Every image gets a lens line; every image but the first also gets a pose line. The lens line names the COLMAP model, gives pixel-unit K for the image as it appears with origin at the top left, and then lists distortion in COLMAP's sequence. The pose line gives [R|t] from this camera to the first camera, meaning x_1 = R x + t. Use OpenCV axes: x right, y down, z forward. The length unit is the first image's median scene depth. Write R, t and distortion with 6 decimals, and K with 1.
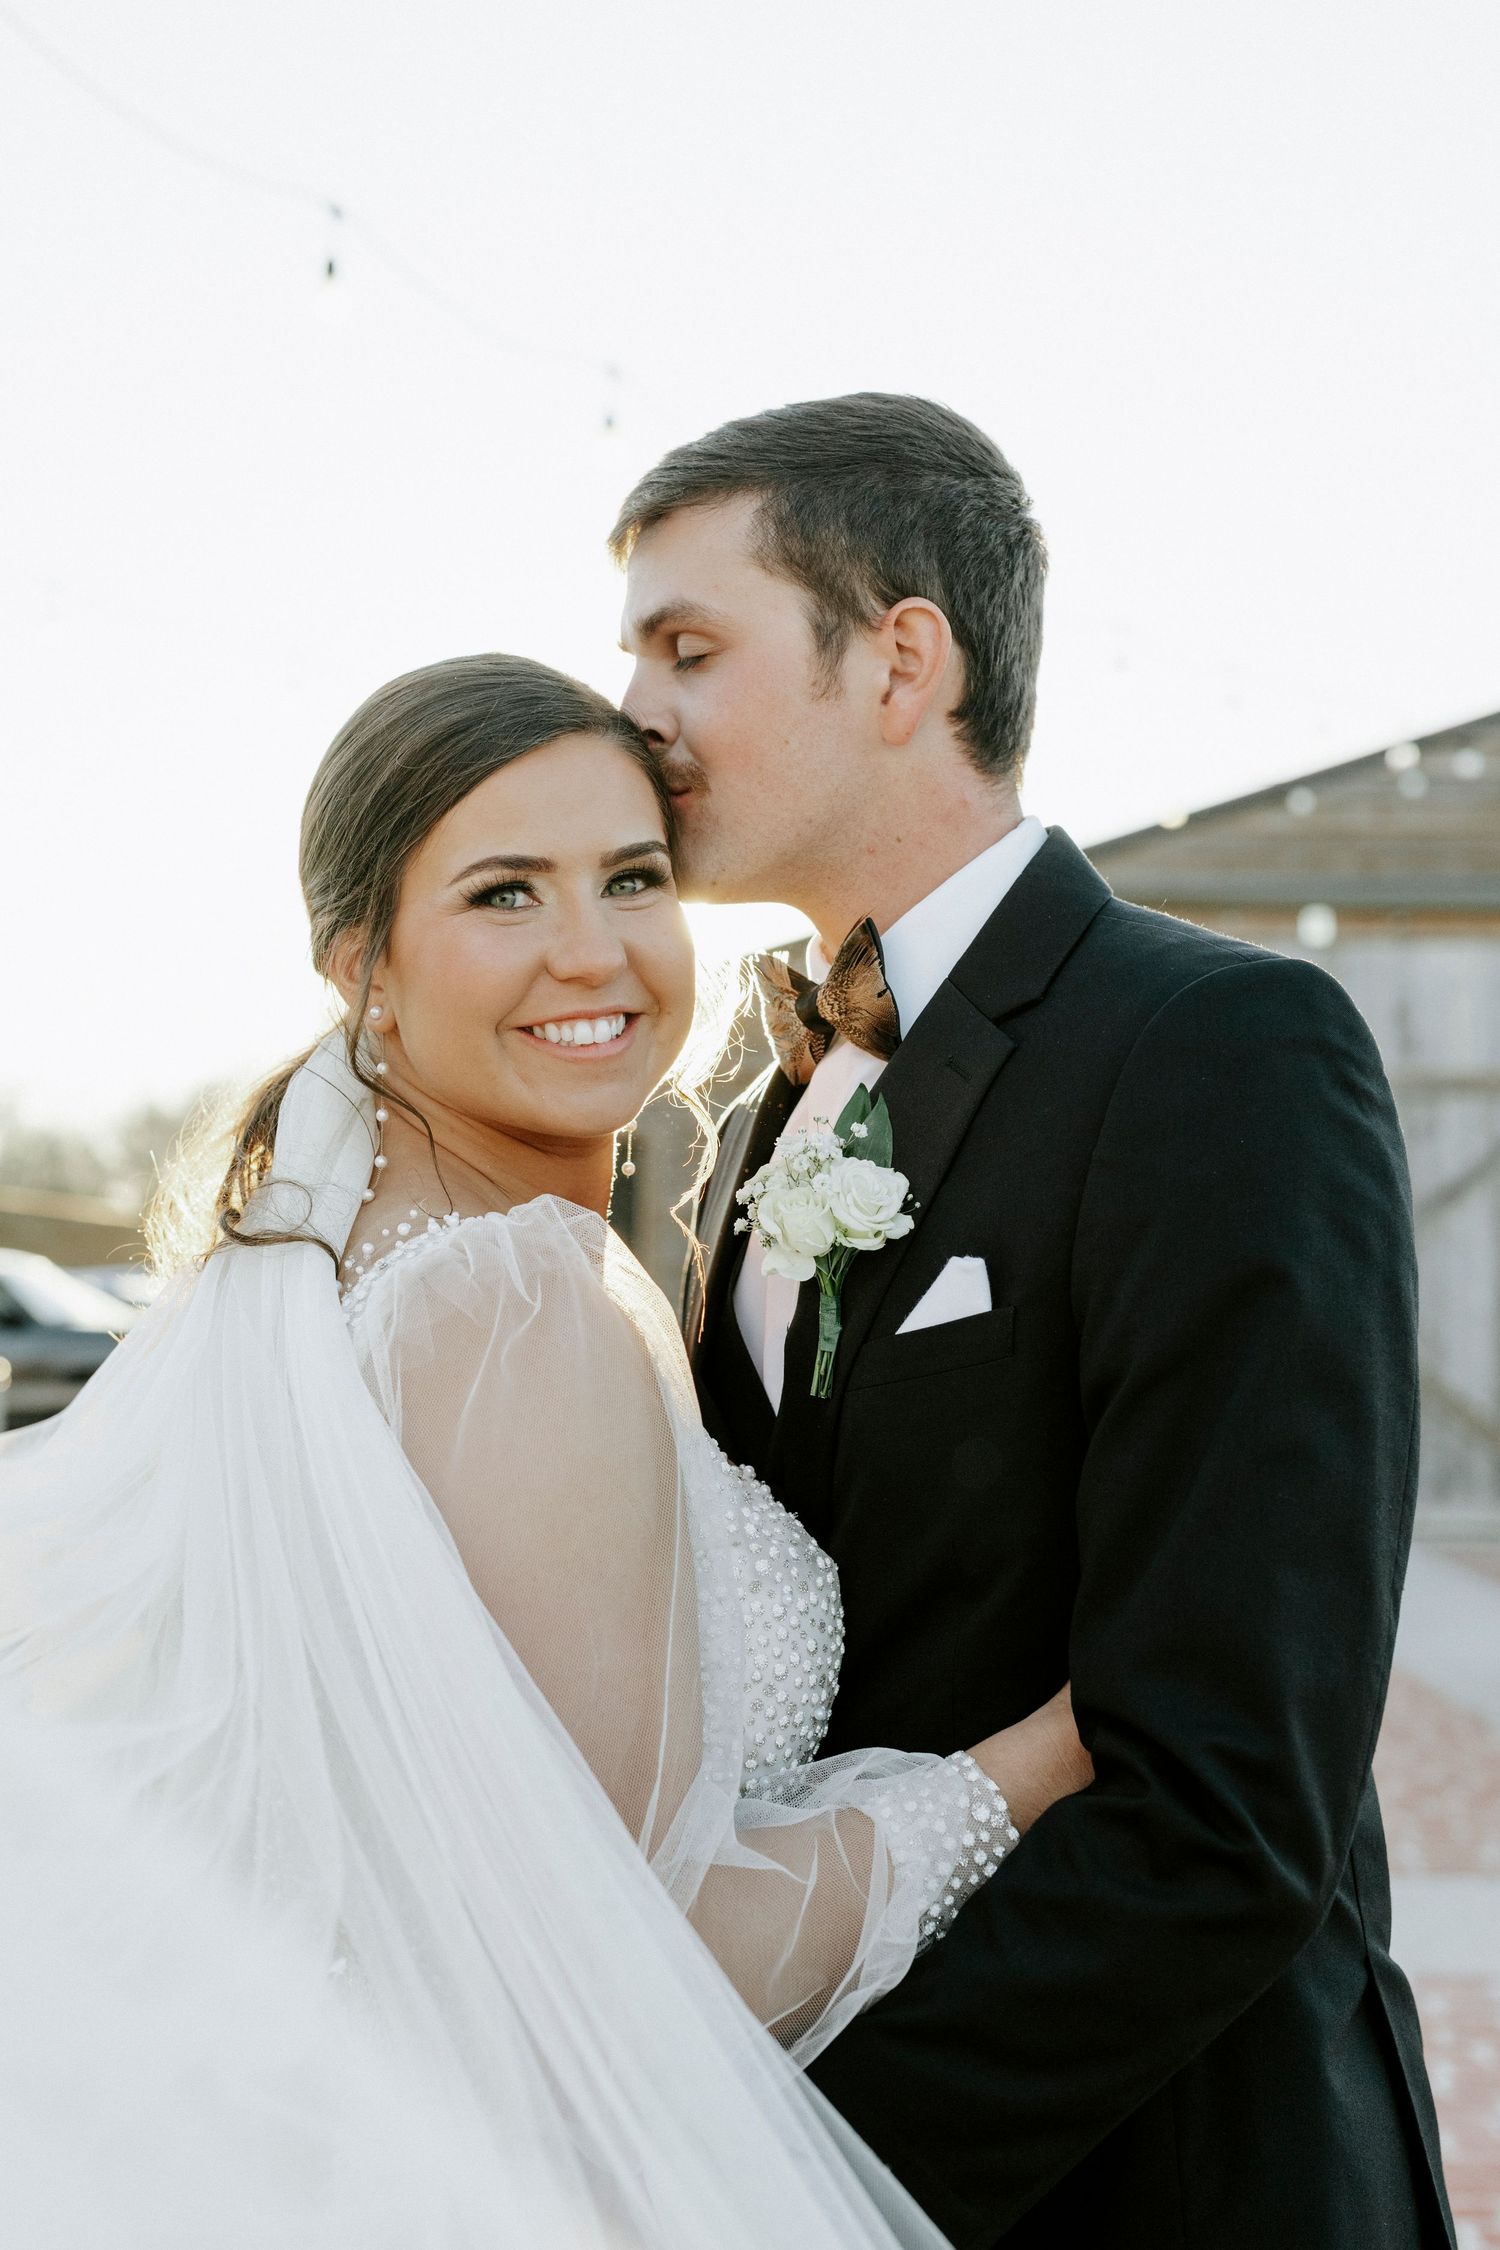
lens RADIAL K [[2251.8, 0, 729.2], [0, 2251.8, 1128.2], [0, 0, 1]] dist [-0.003599, 0.000000]
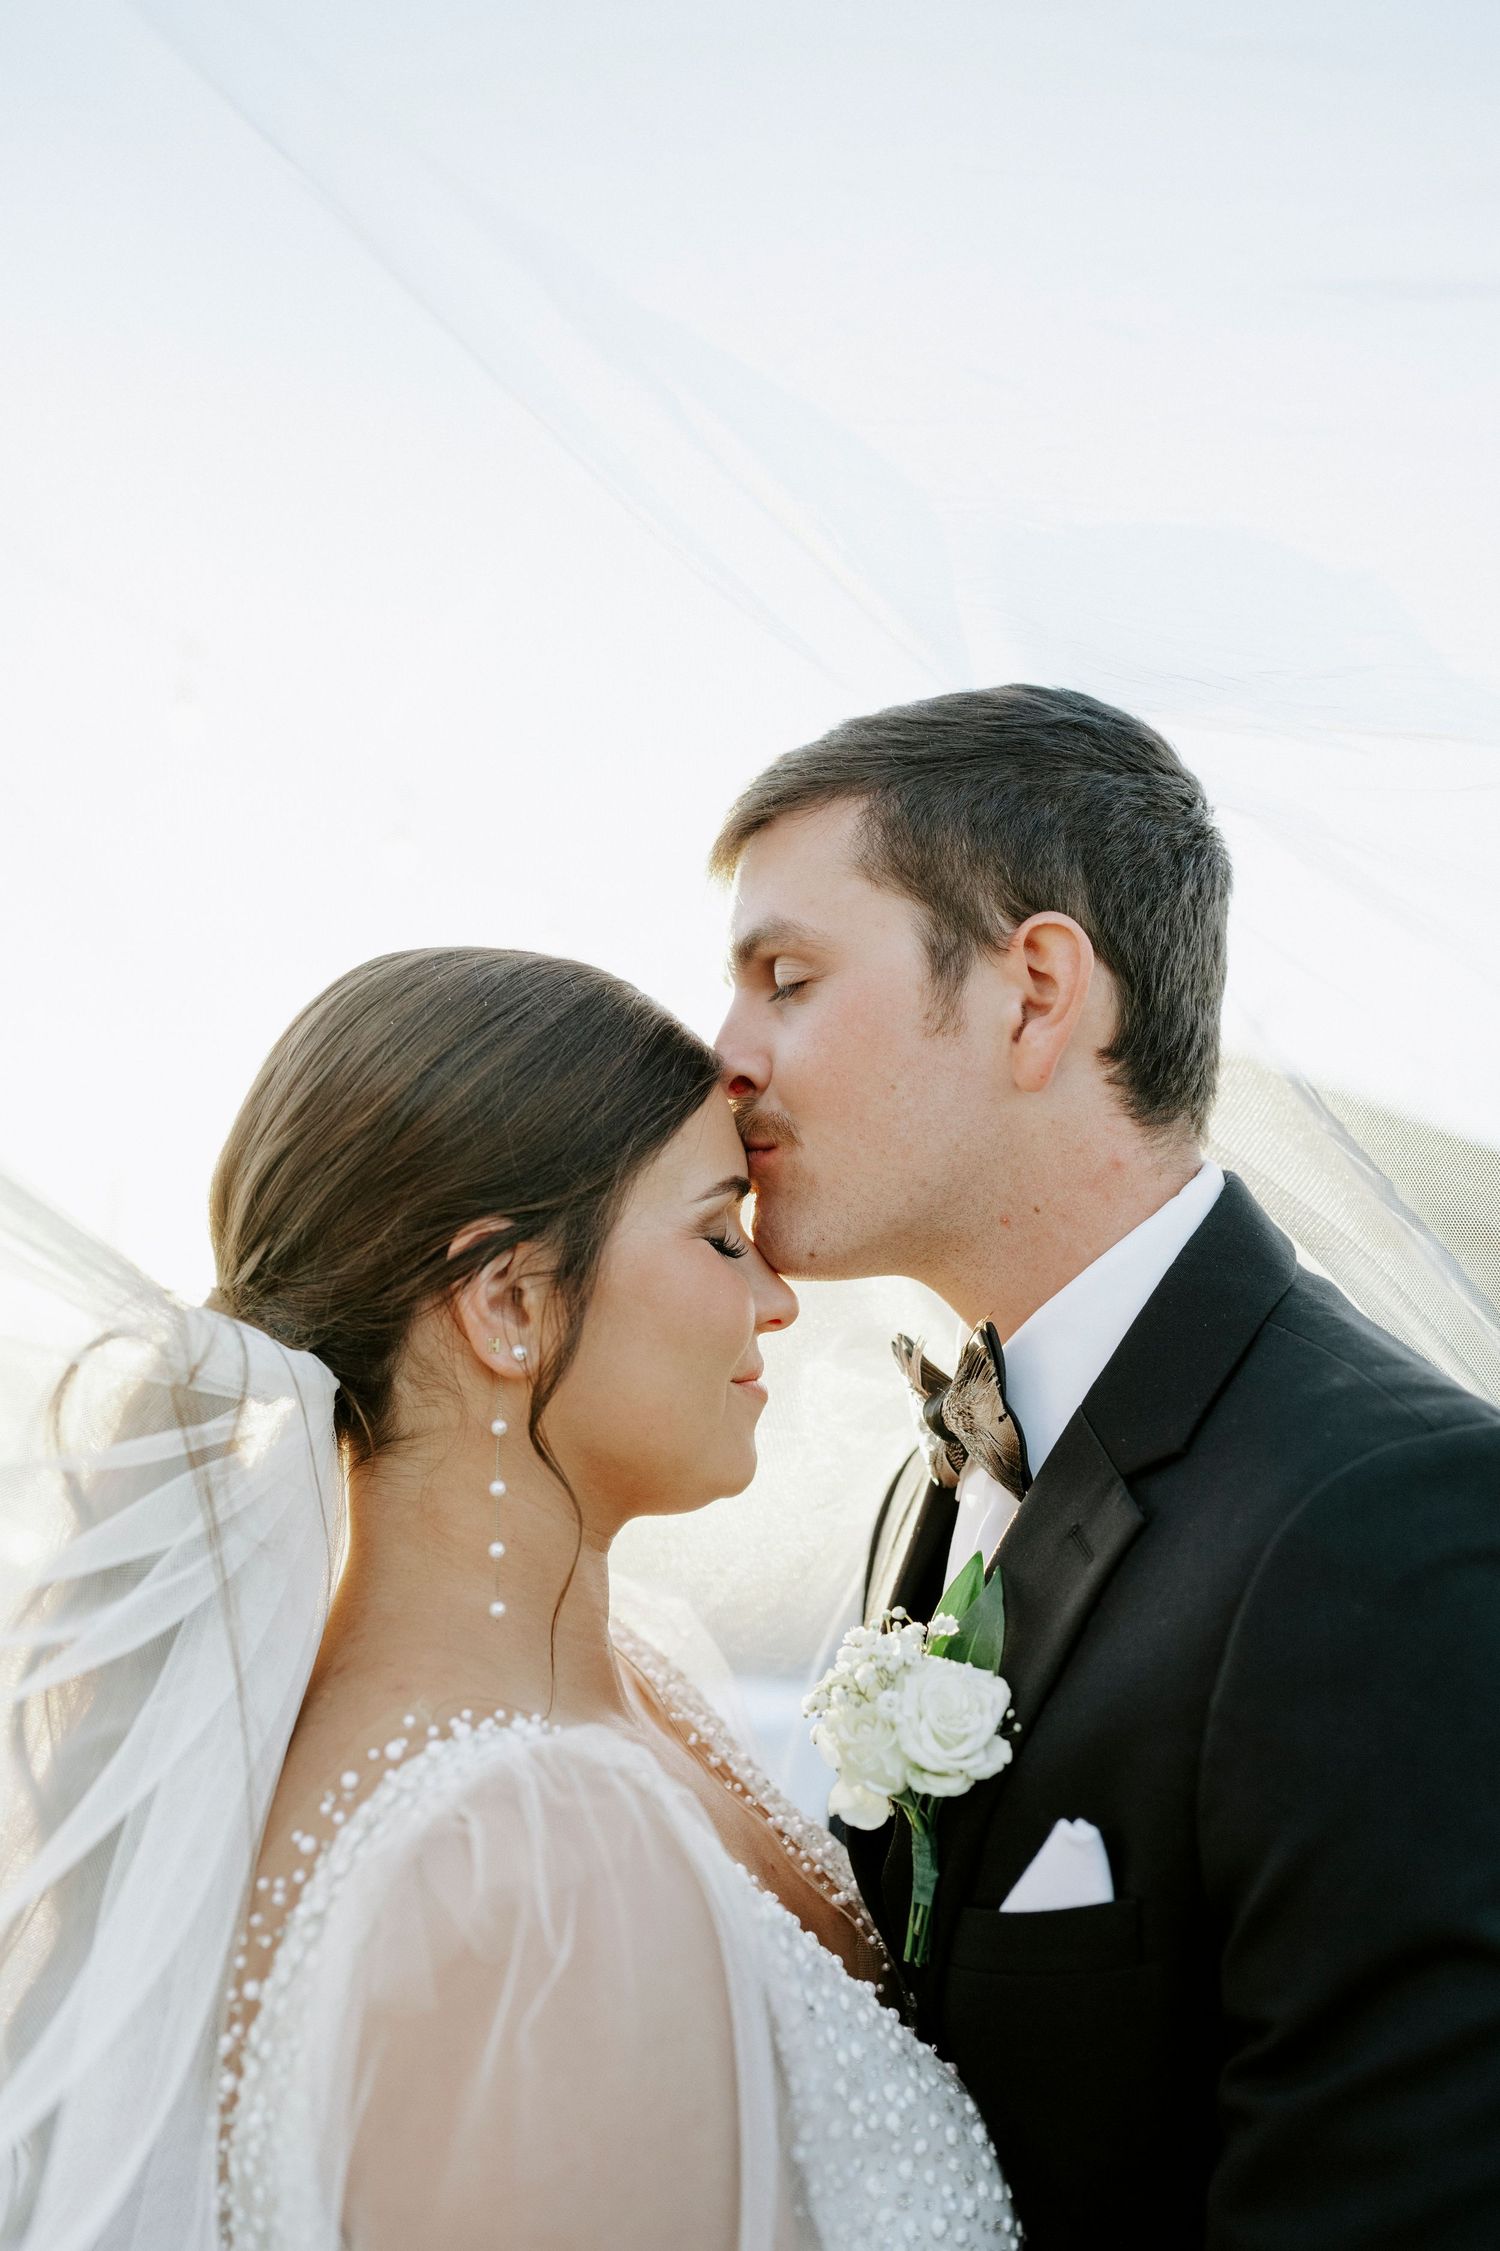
lens RADIAL K [[2252.8, 0, 736.3], [0, 2252.8, 1102.7], [0, 0, 1]] dist [-0.003599, 0.000000]
pose [[0.994846, 0.001042, -0.101395, 0.049777], [-0.017345, 0.986957, -0.160047, -0.034911], [0.099905, 0.160981, 0.981888, 0.196240]]
